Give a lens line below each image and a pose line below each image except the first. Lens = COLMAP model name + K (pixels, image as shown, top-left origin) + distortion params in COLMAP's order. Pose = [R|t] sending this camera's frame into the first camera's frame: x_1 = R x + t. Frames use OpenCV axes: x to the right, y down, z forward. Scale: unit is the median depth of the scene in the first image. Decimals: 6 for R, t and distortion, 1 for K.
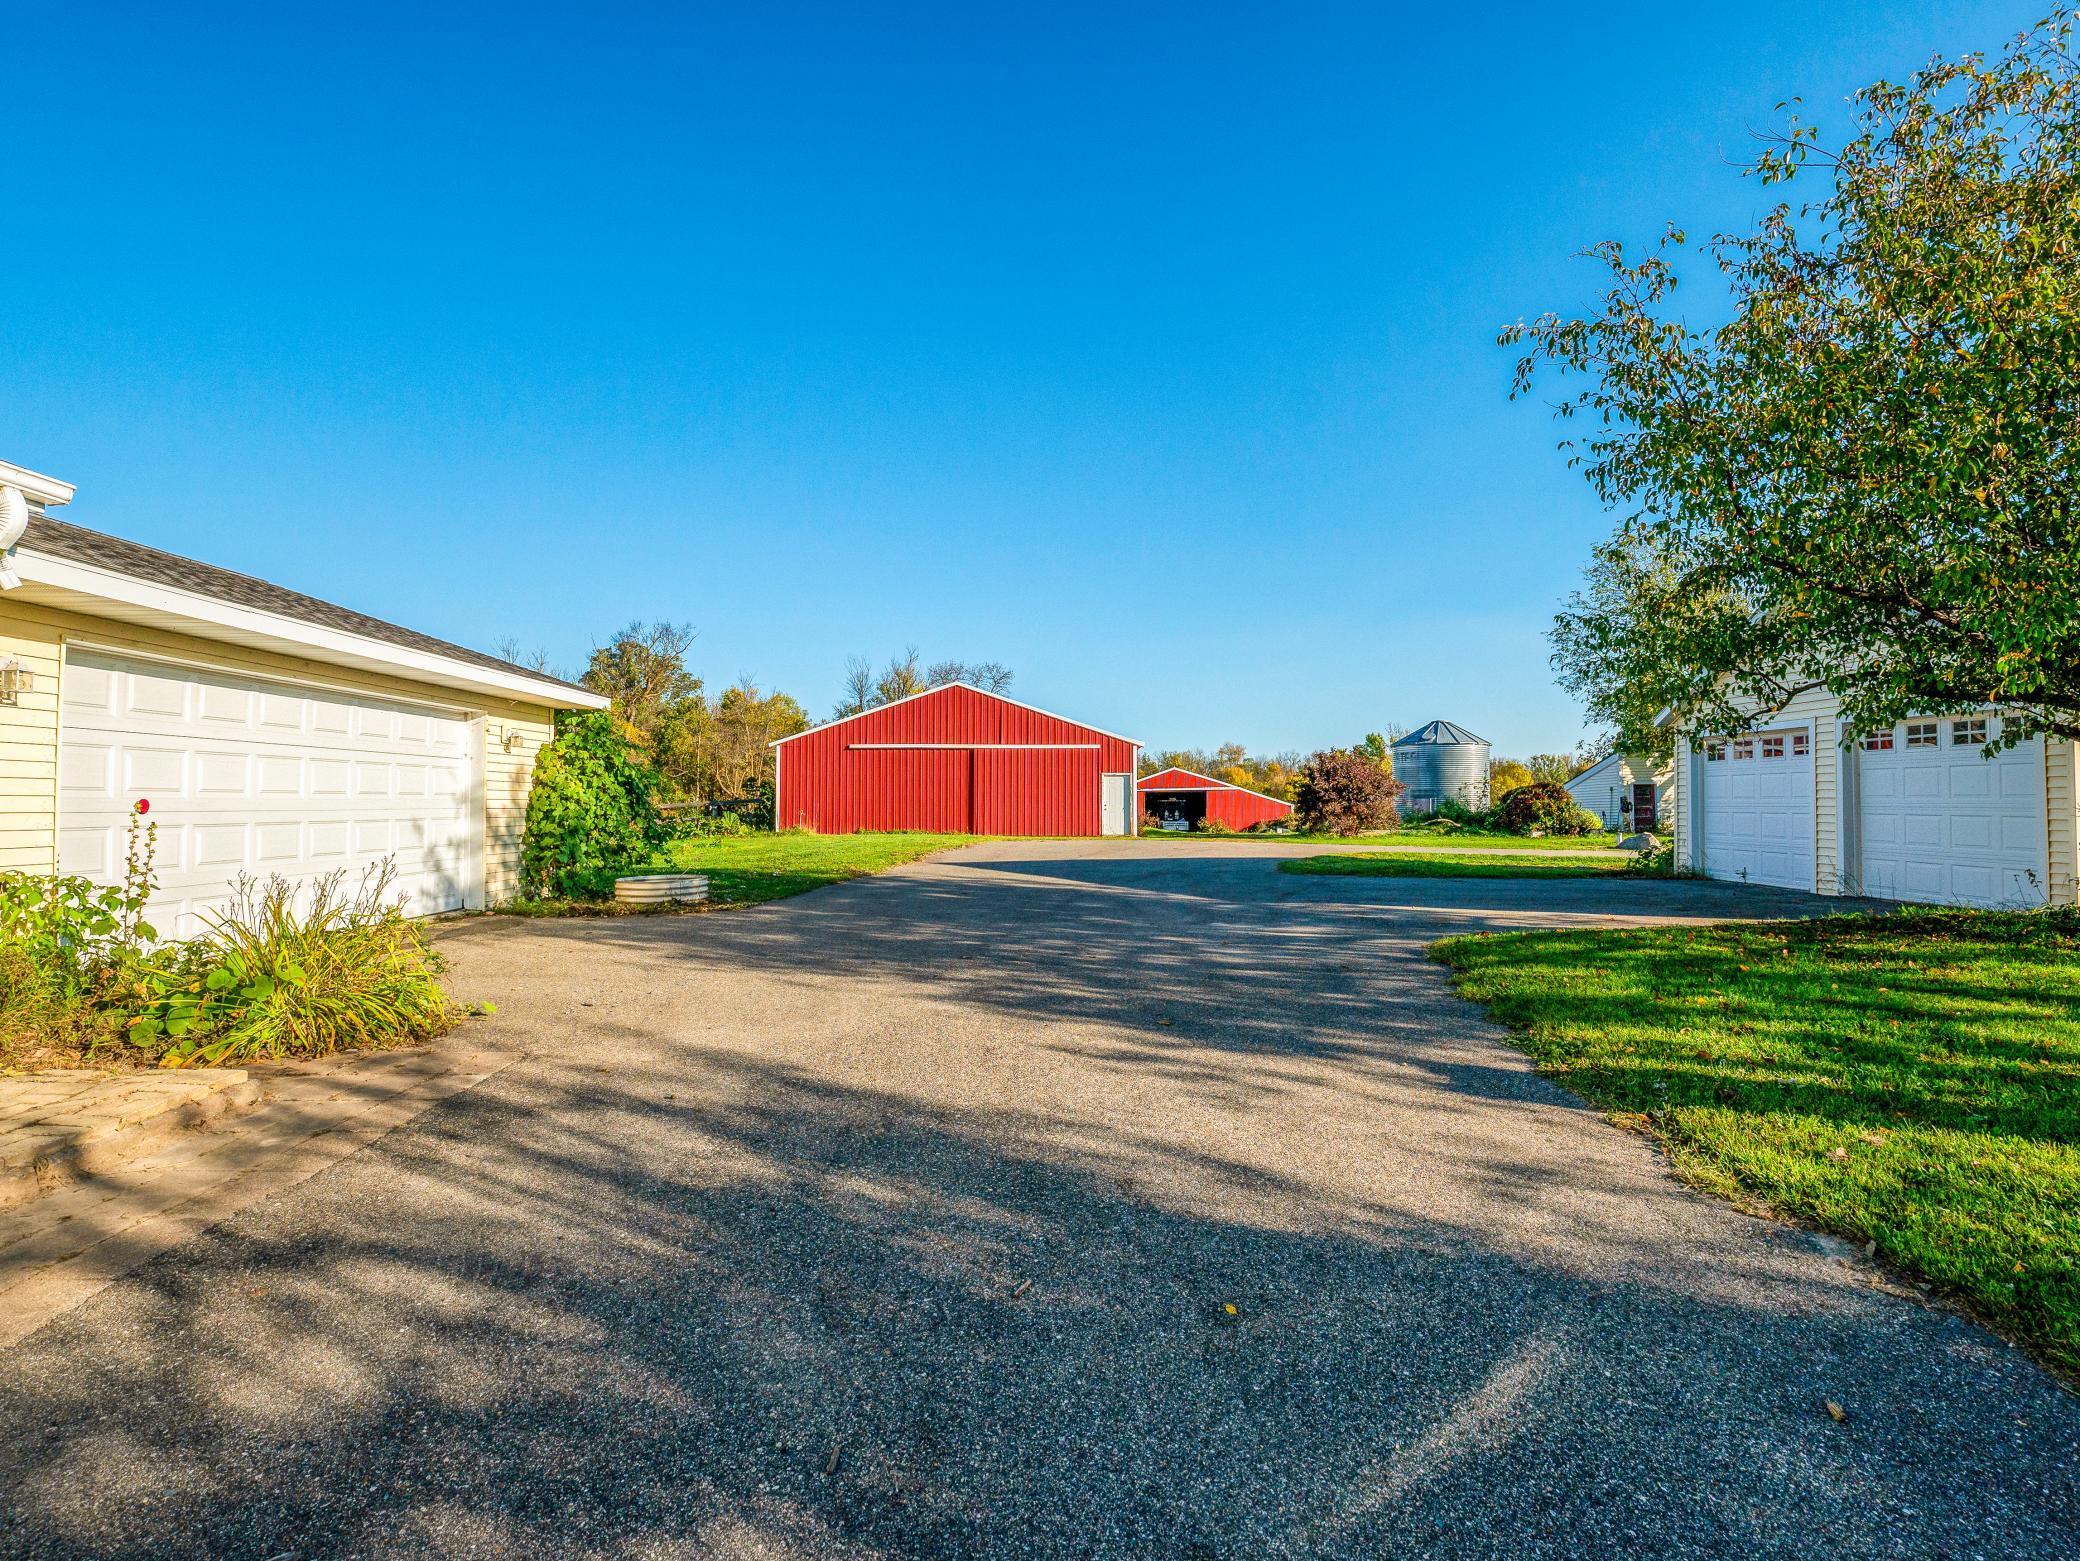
lens RADIAL K [[1434.3, 0, 1040.0], [0, 1434.3, 780.5], [0, 0, 1]] dist [0.055419, -0.058837]
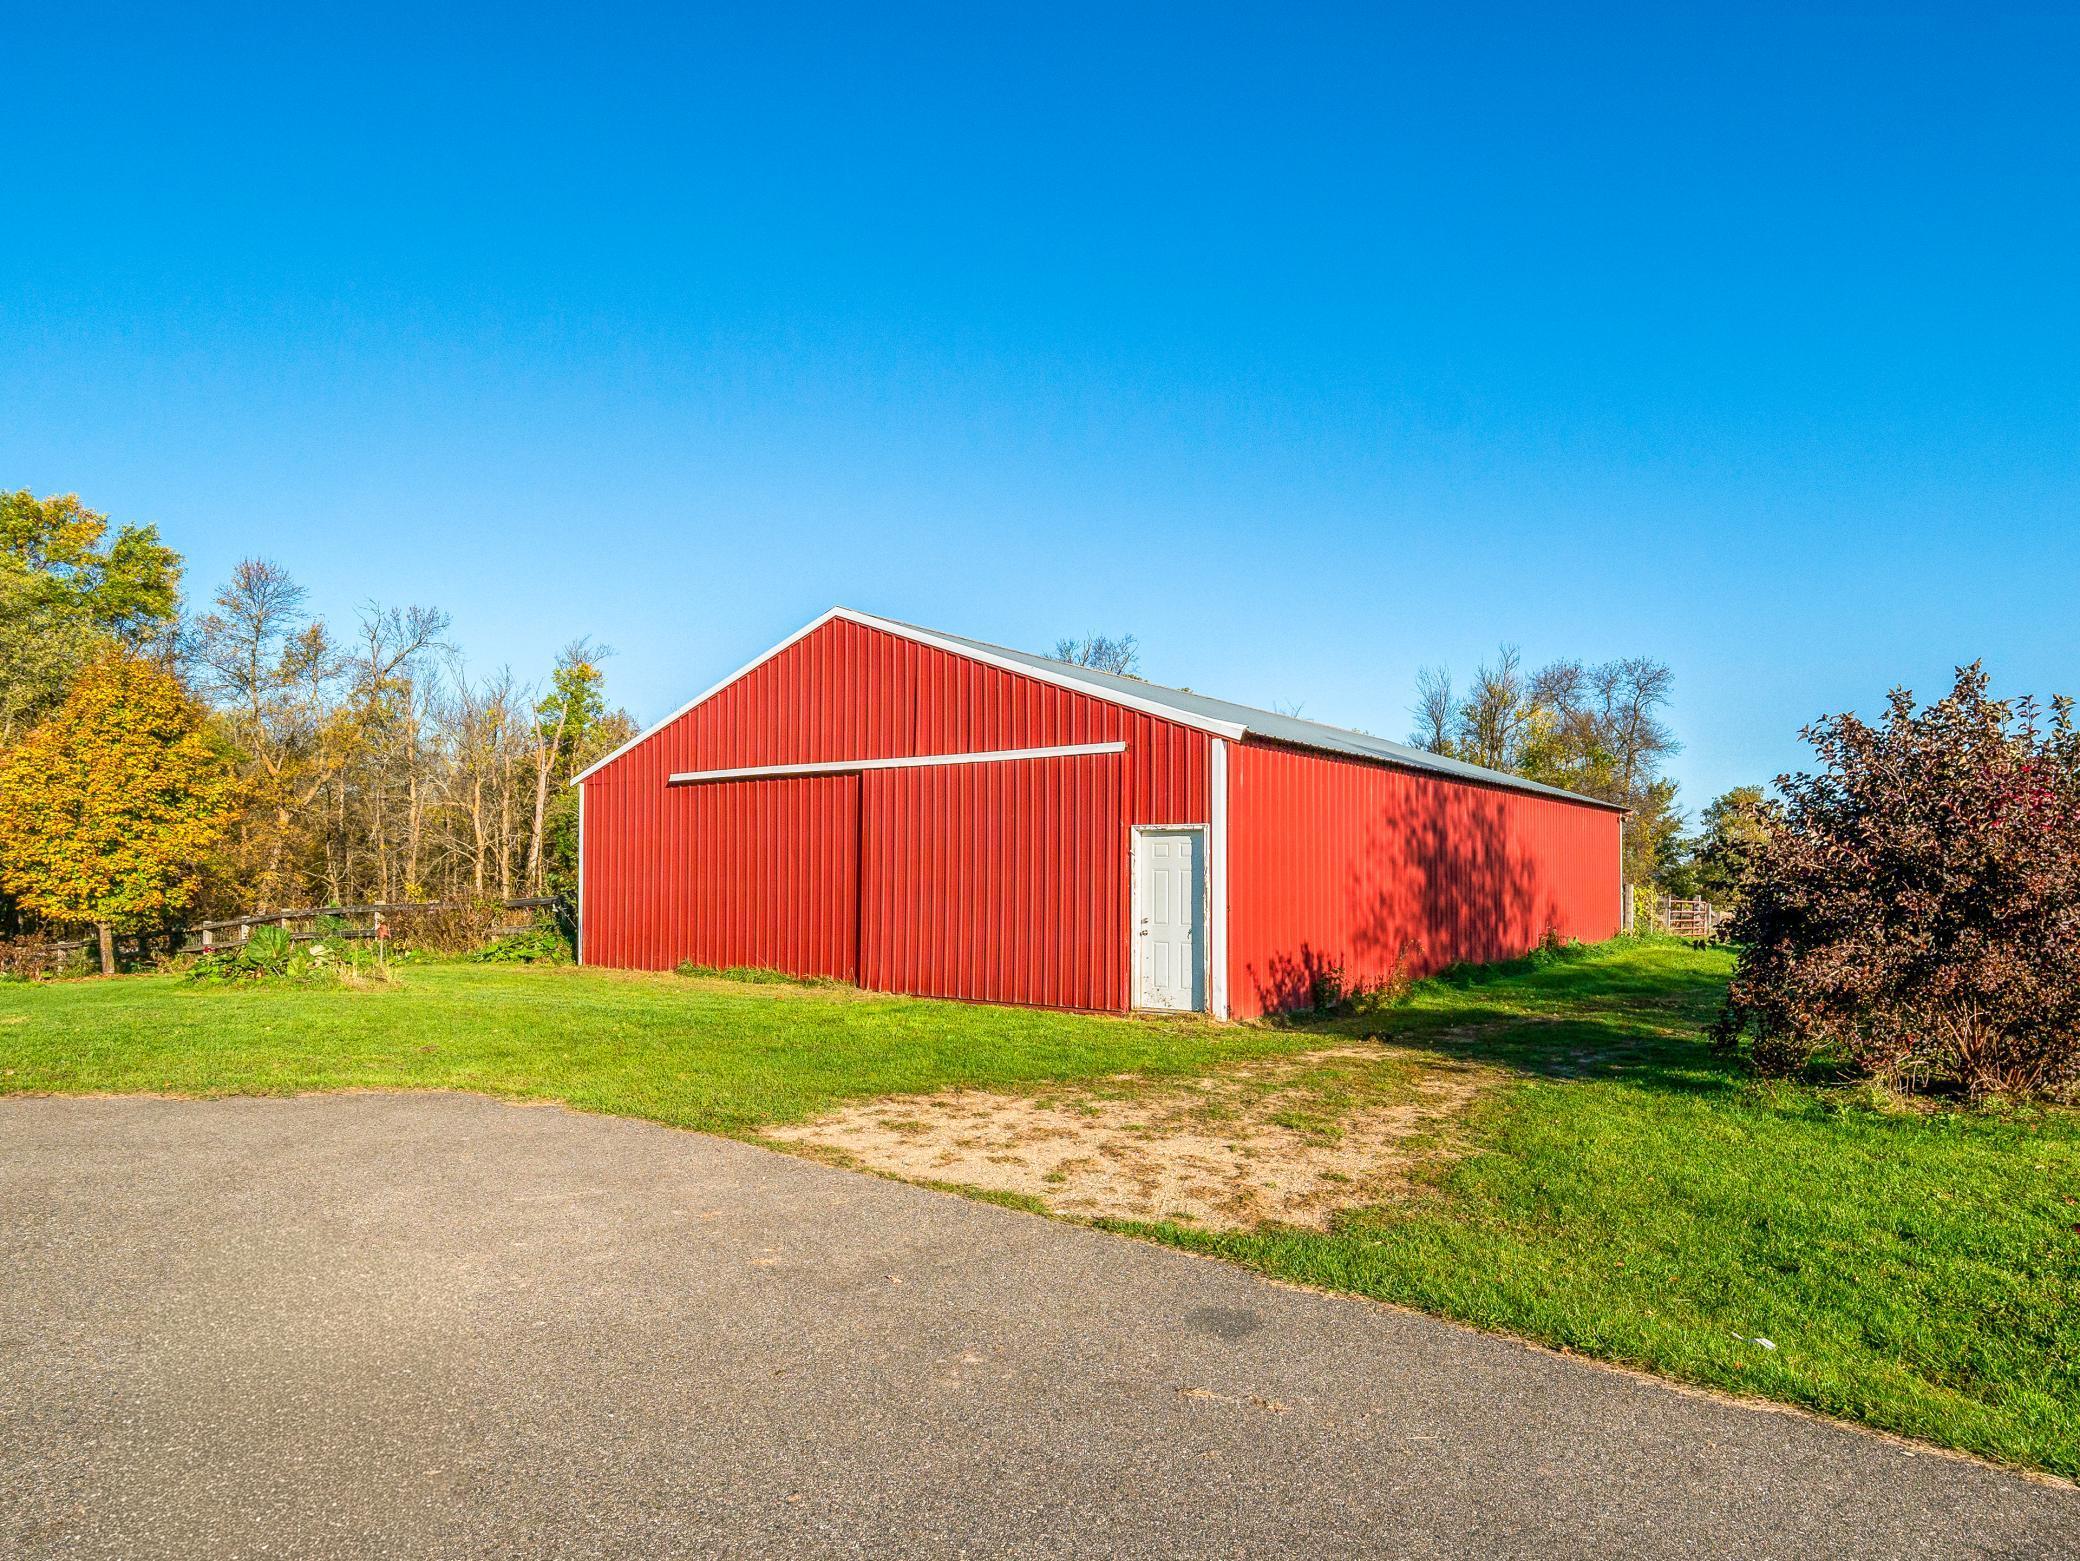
lens RADIAL K [[1434.3, 0, 1040.0], [0, 1434.3, 780.5], [0, 0, 1]] dist [0.055419, -0.058837]
pose [[0.824042, -0.038100, -0.565246, 0.213376], [0.009839, 0.998548, -0.052963, 0.001607], [0.566443, 0.038082, 0.823220, 0.706985]]
